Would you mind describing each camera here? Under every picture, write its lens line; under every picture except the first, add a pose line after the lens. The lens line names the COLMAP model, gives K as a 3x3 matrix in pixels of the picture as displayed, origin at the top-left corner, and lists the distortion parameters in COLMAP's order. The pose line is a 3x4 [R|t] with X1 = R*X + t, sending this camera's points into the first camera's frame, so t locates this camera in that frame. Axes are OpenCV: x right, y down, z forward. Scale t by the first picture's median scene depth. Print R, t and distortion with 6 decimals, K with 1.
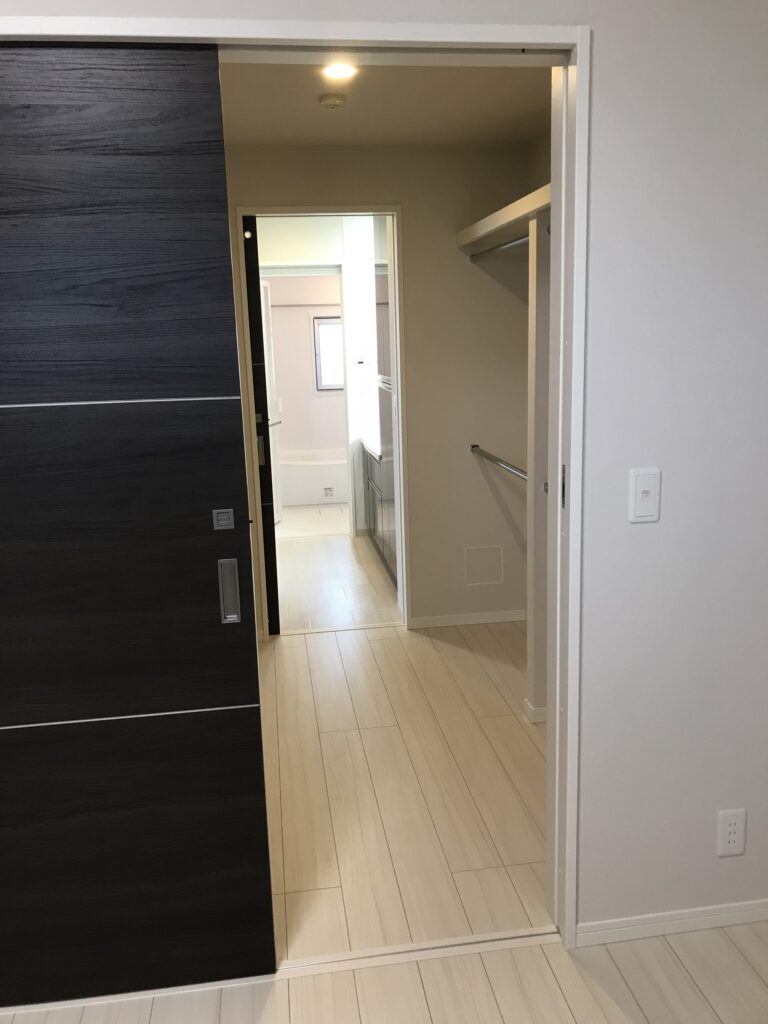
lens RADIAL K [[834.8, 0, 384.0], [0, 834.8, 512.0], [0, 0, 1]] dist [0.069390, -0.126009]
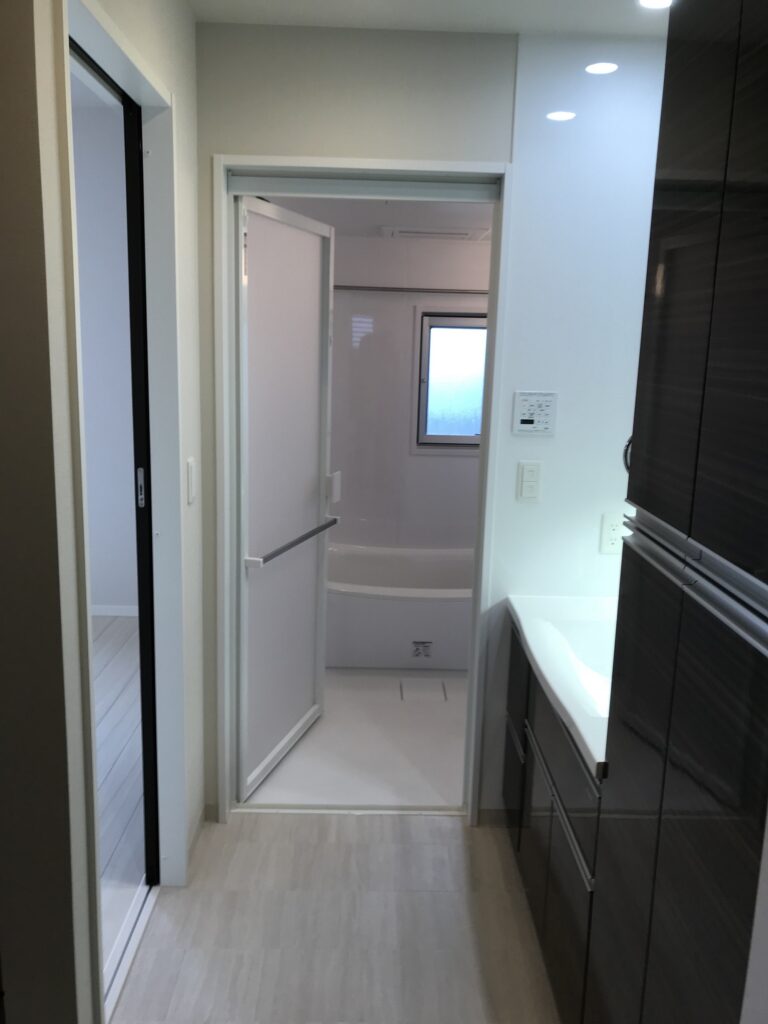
lens RADIAL K [[834.8, 0, 384.0], [0, 834.8, 512.0], [0, 0, 1]] dist [0.069390, -0.126009]
pose [[0.990087, 0.085235, -0.111640, -0.045600], [-0.086068, 0.996286, -0.002659, -0.122807], [0.110999, 0.012241, 0.993745, 0.563837]]
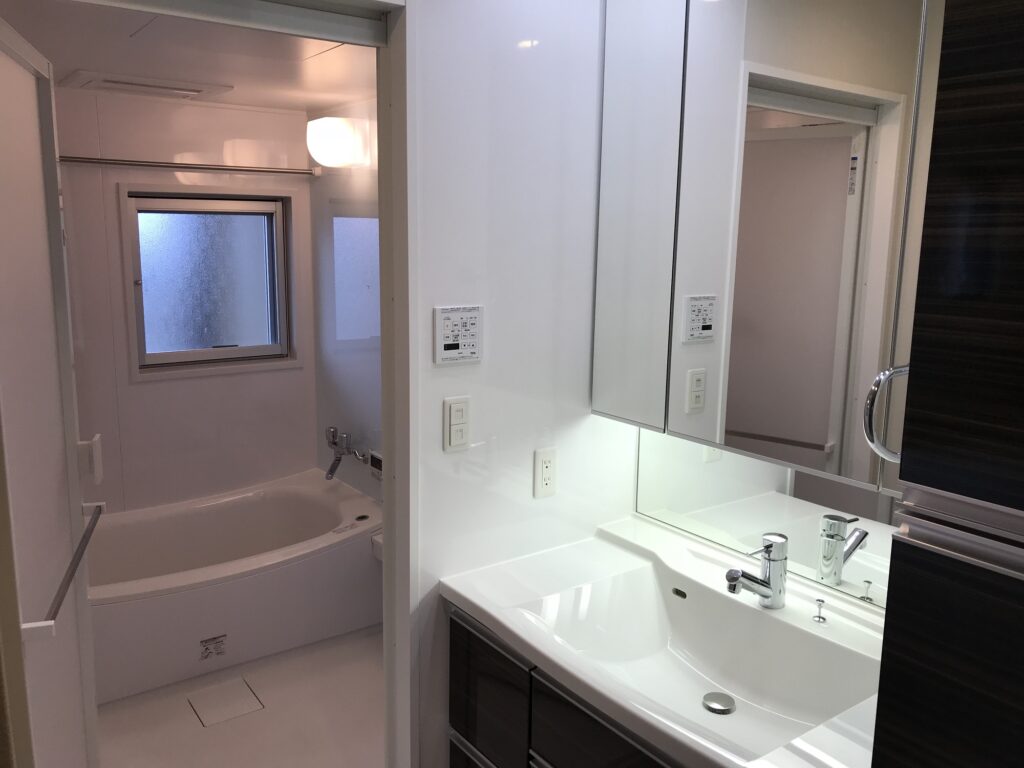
lens RADIAL K [[834.8, 0, 512.0], [0, 834.8, 384.0], [0, 0, 1]] dist [0.069390, -0.126009]
pose [[0.879381, -0.034096, 0.474896, -0.145913], [0.050324, 0.998502, -0.021497, -0.150881], [-0.473451, 0.042803, 0.879779, 0.691064]]
